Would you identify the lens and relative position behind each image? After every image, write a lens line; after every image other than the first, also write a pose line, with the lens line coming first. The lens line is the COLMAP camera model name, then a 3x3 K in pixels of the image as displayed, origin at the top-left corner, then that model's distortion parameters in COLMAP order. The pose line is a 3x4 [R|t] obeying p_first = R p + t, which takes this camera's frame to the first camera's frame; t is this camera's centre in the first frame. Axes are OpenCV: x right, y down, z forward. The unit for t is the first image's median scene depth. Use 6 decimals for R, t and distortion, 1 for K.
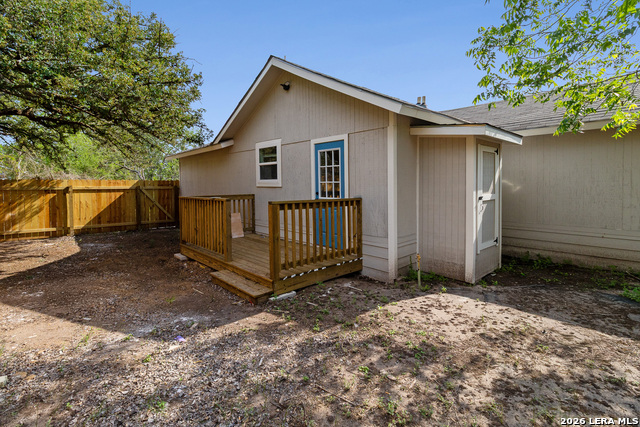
lens RADIAL K [[302.8, 0, 323.5], [0, 302.8, 177.1], [0, 0, 1]] dist [-0.000408, 0.000016]
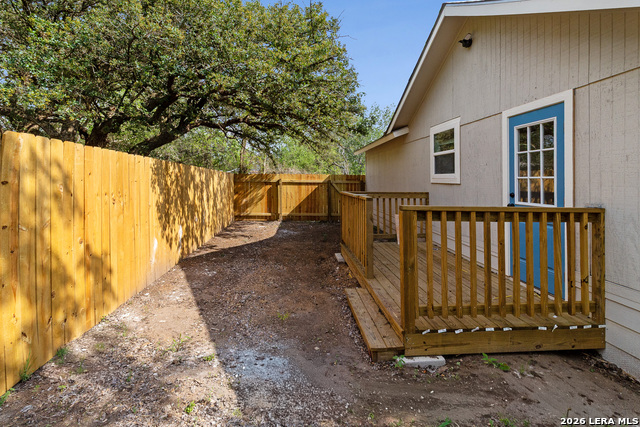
lens RADIAL K [[302.8, 0, 323.5], [0, 302.8, 177.1], [0, 0, 1]] dist [-0.000408, 0.000016]
pose [[0.785738, 0.008647, -0.618499, 0.055280], [-0.000106, 0.999904, 0.013846, 0.006691], [0.618560, -0.010814, 0.785664, 0.244587]]
